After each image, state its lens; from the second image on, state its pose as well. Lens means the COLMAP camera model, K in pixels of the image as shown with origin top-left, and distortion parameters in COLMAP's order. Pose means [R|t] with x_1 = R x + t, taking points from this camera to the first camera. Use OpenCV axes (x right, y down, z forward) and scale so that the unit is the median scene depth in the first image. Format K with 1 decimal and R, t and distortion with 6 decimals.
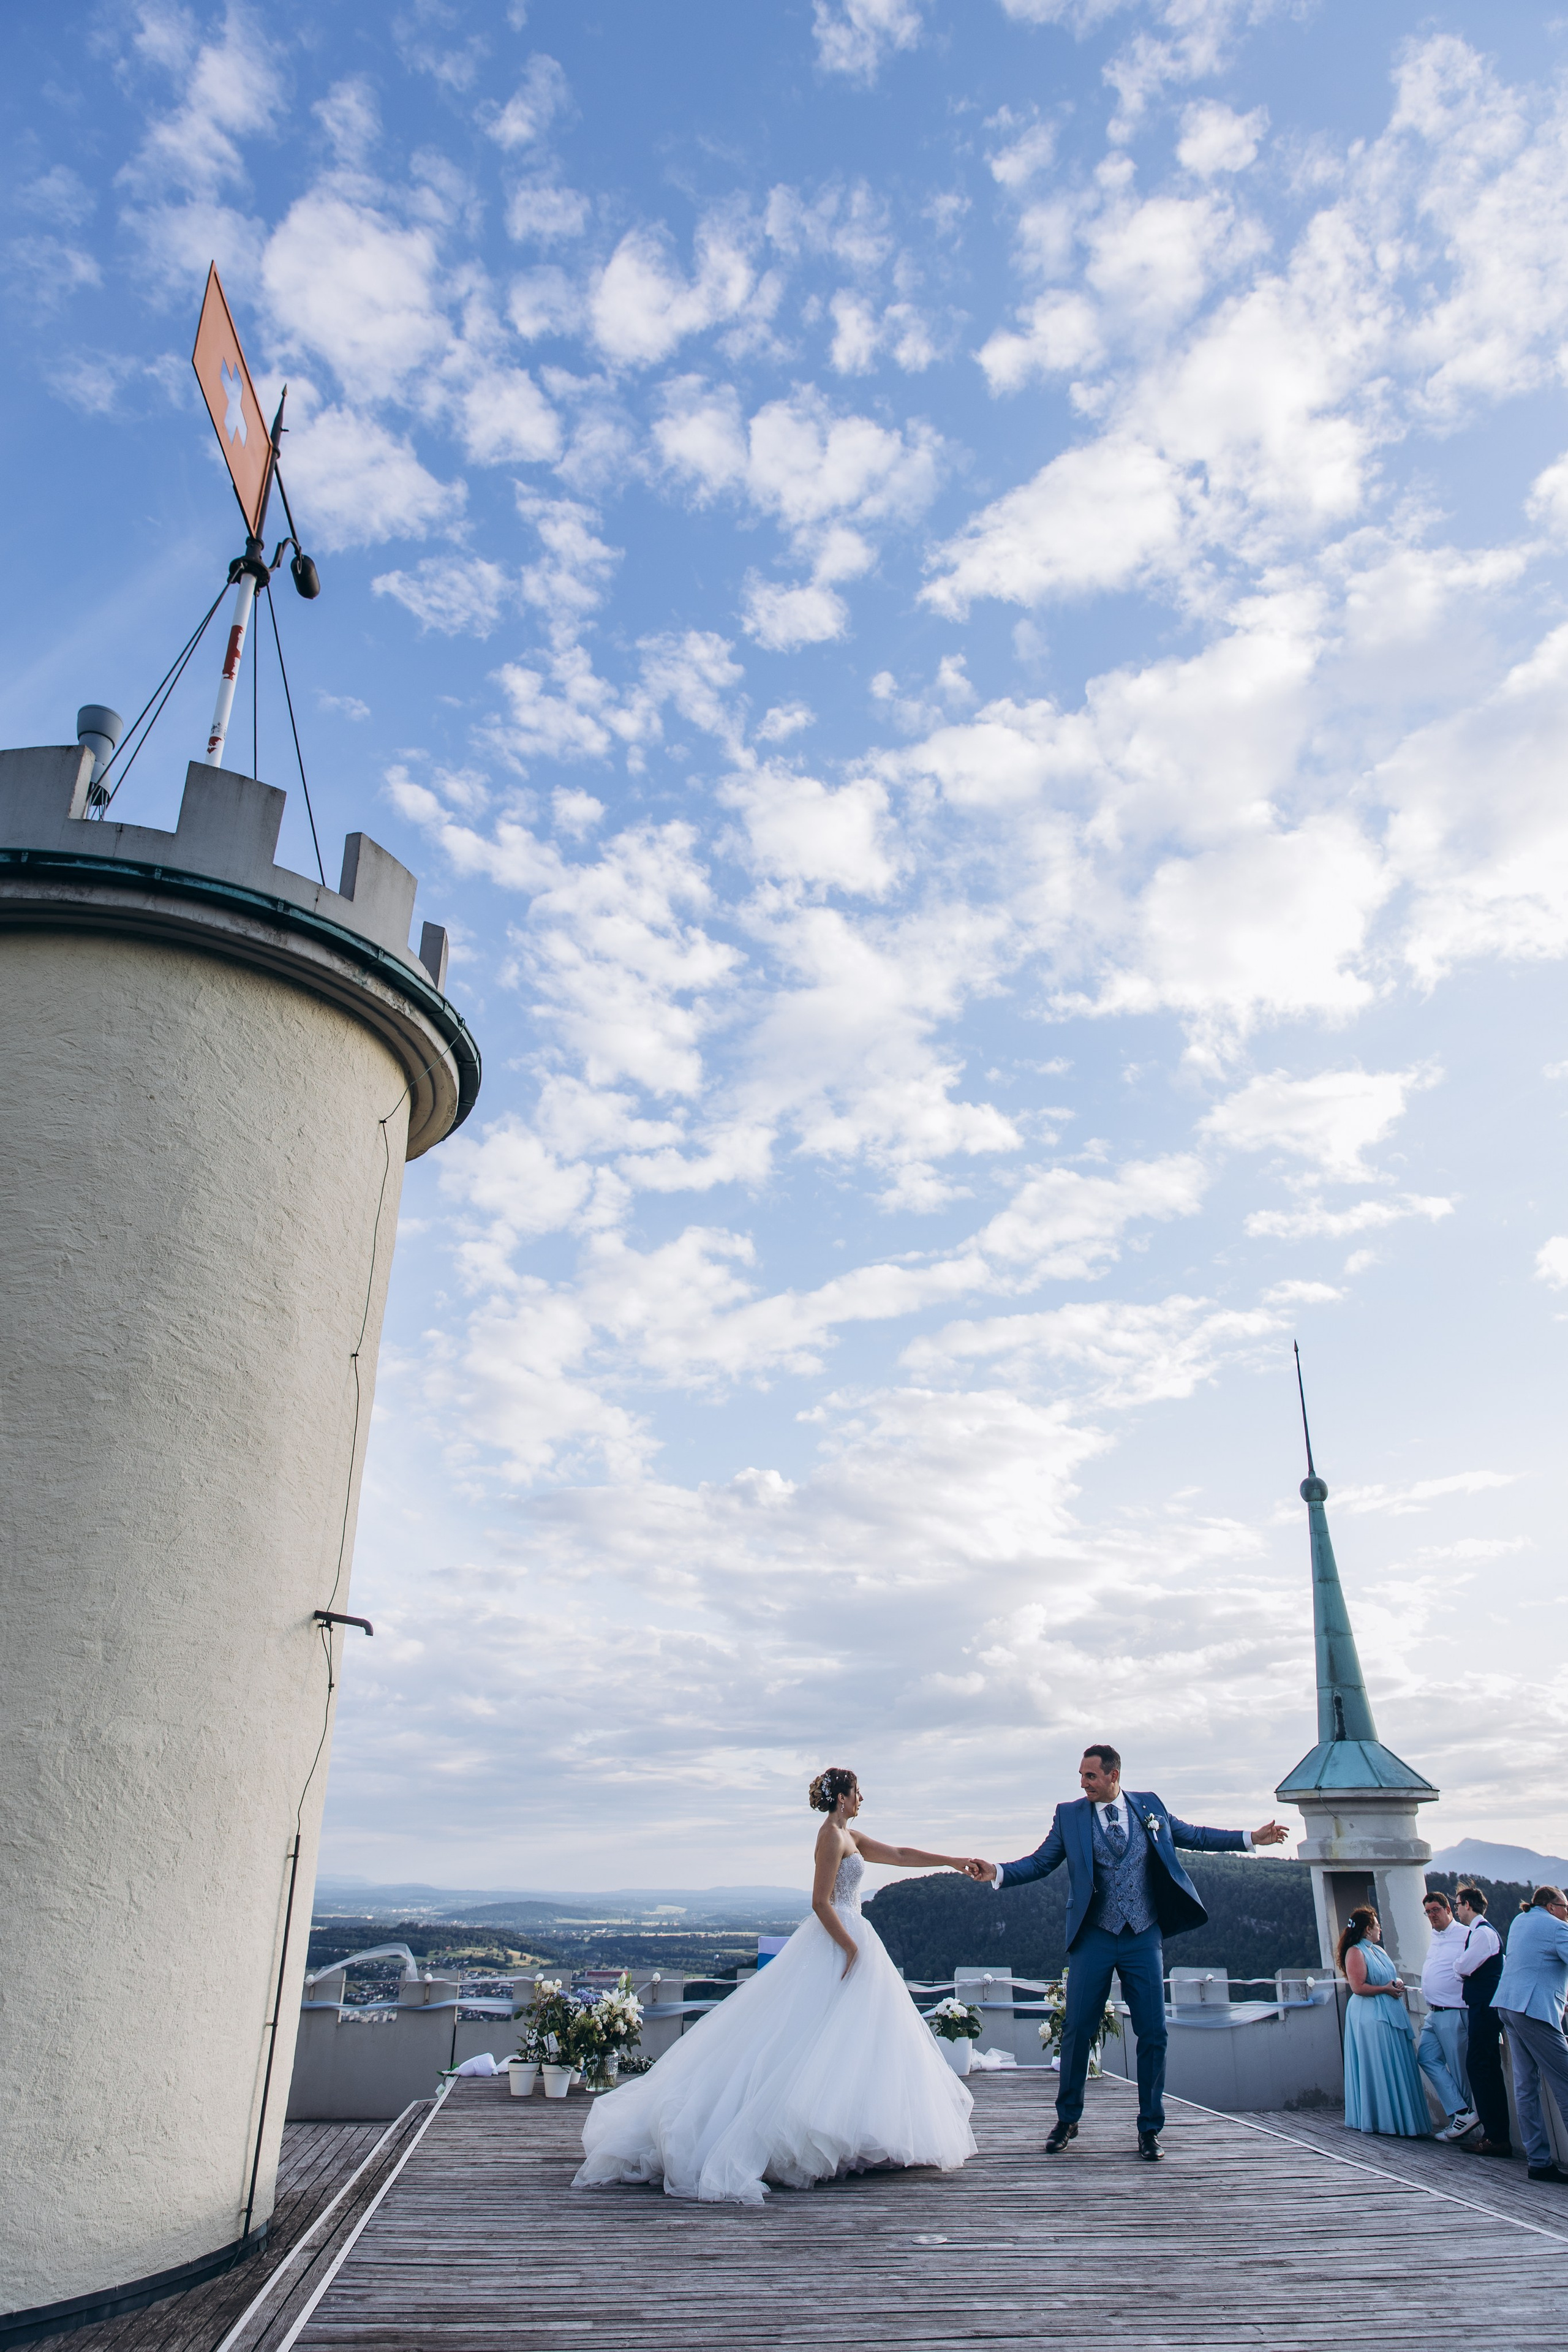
lens RADIAL K [[1572.6, 0, 797.1], [0, 1572.6, 1173.6], [0, 0, 1]] dist [0.007661, 0.005756]
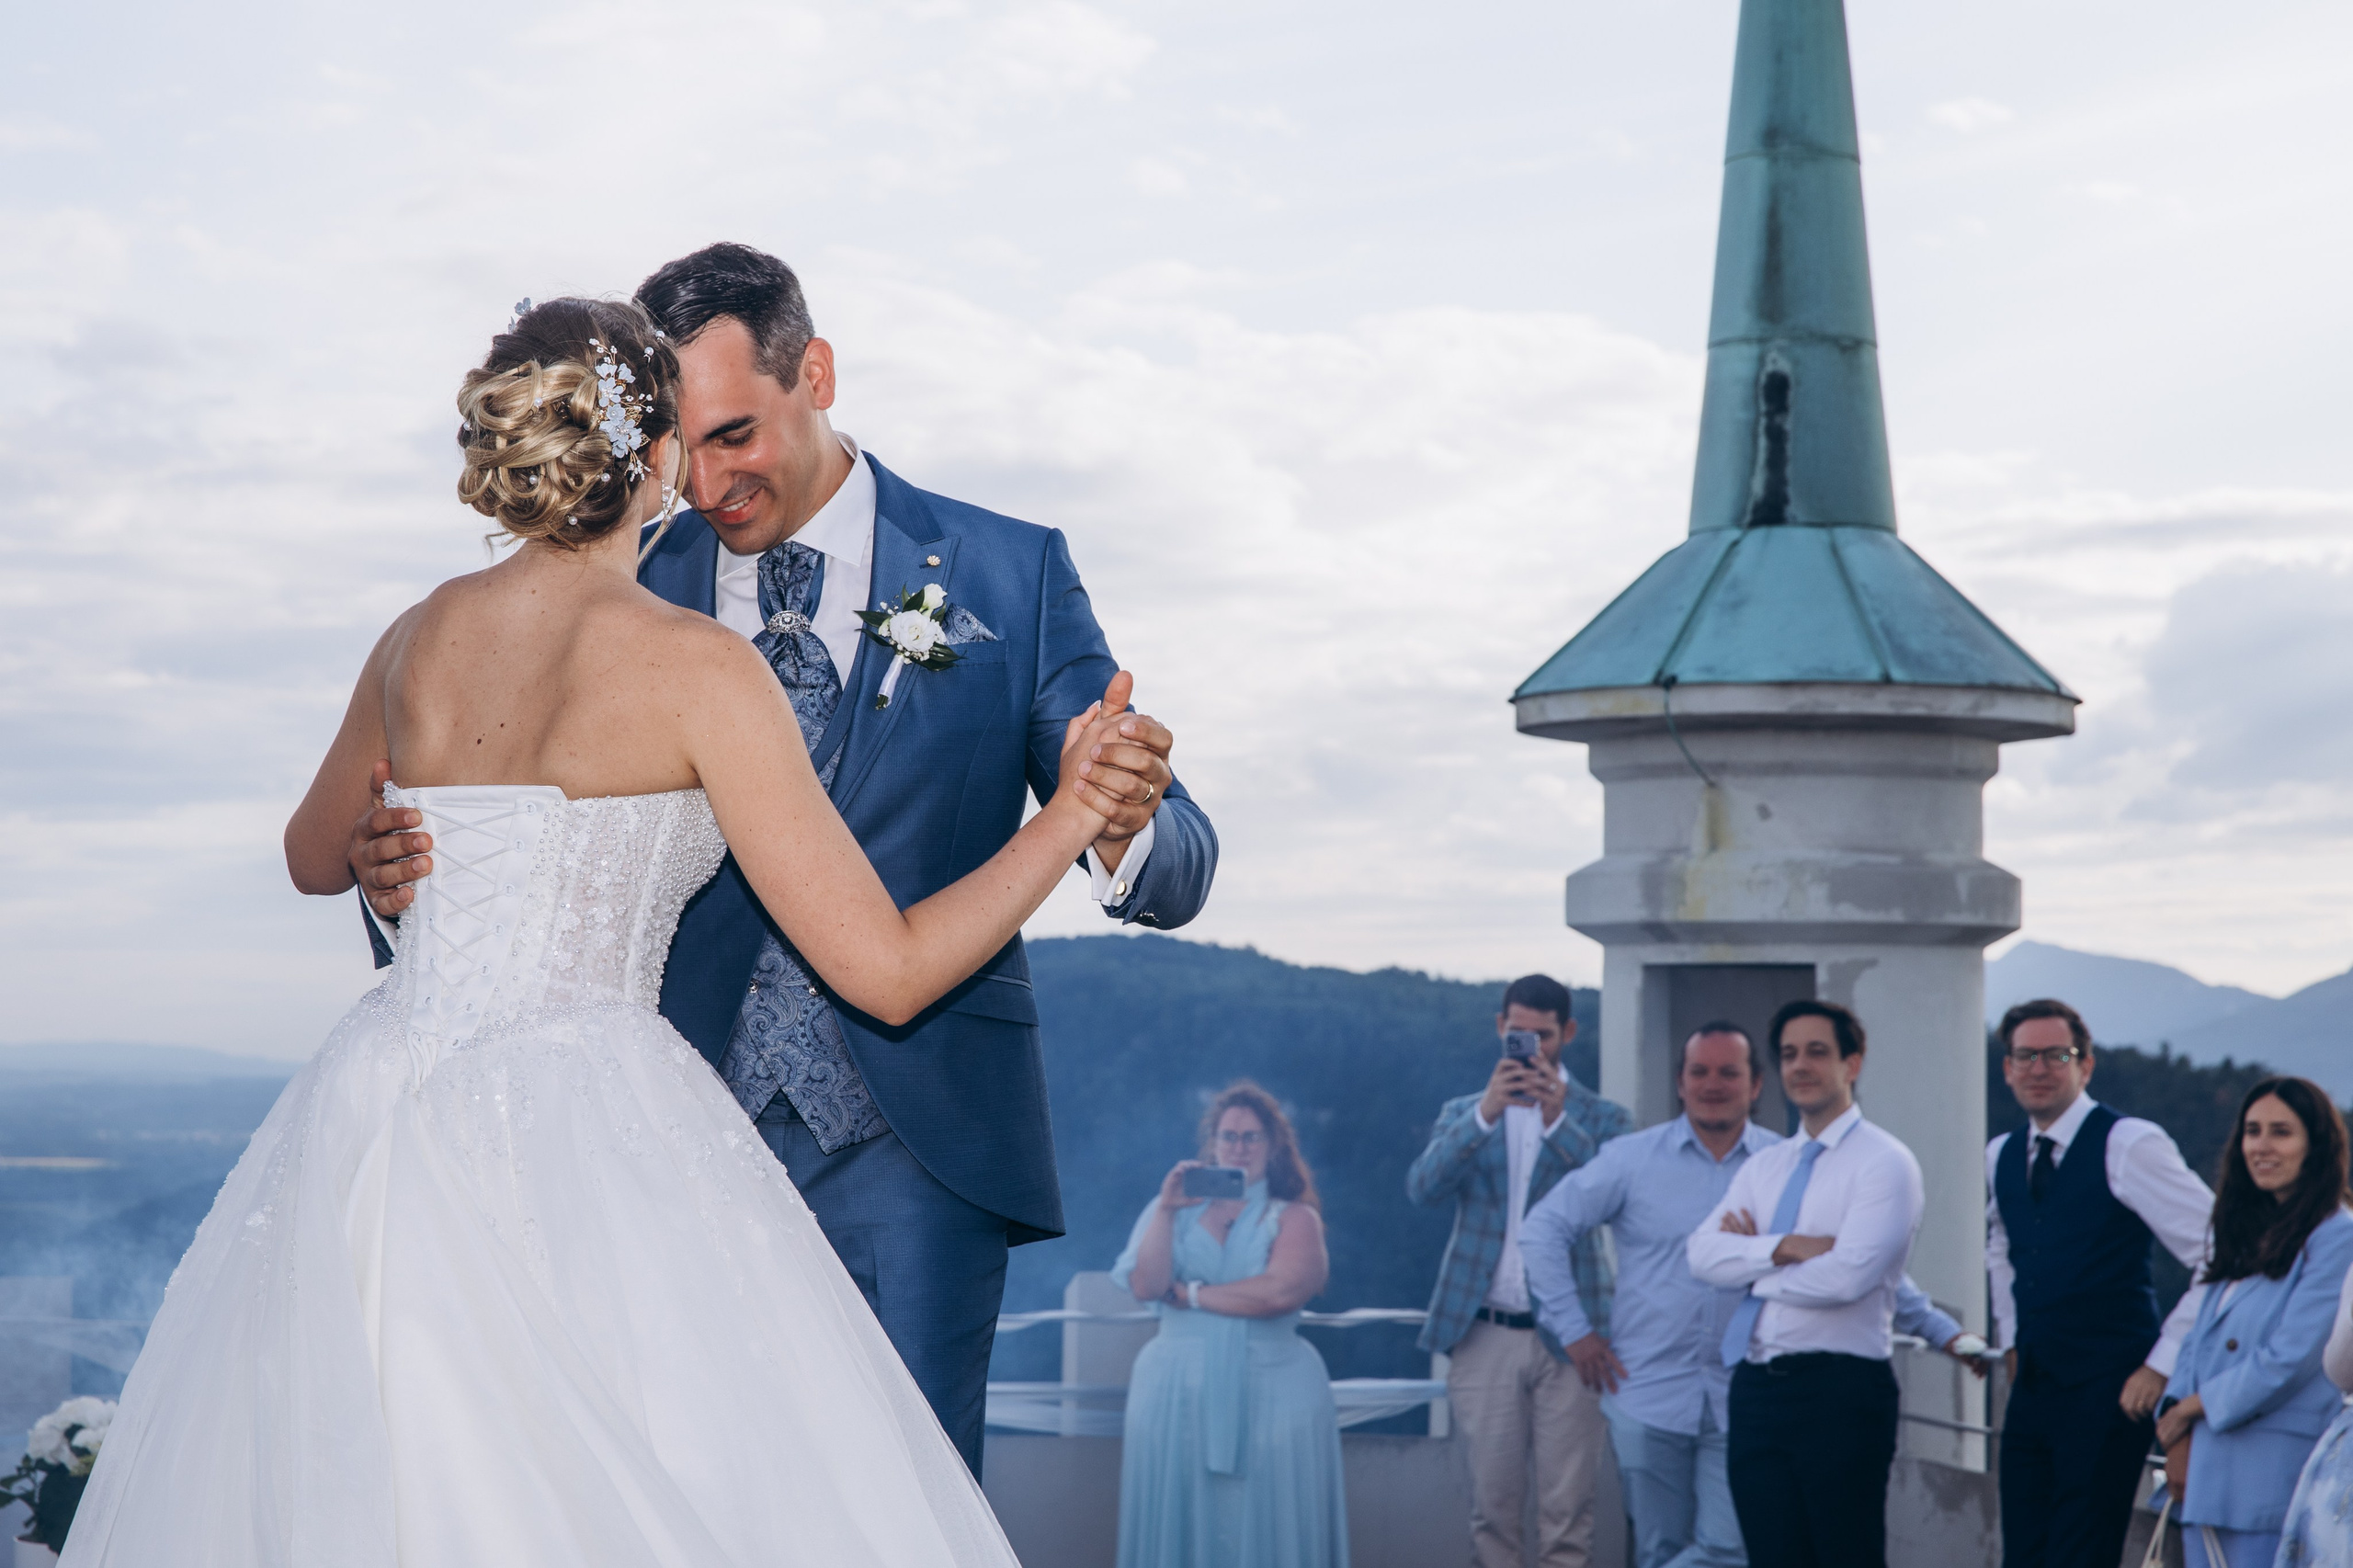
lens RADIAL K [[4530.4, 0, 1177.8], [0, 4530.4, 856.5], [0, 0, 1]] dist [0.025345, -0.174271]
pose [[0.980720, 0.015672, 0.194787, 0.168653], [-0.087340, 0.926834, 0.365173, 0.244229], [-0.174812, -0.375145, 0.910333, 0.511059]]
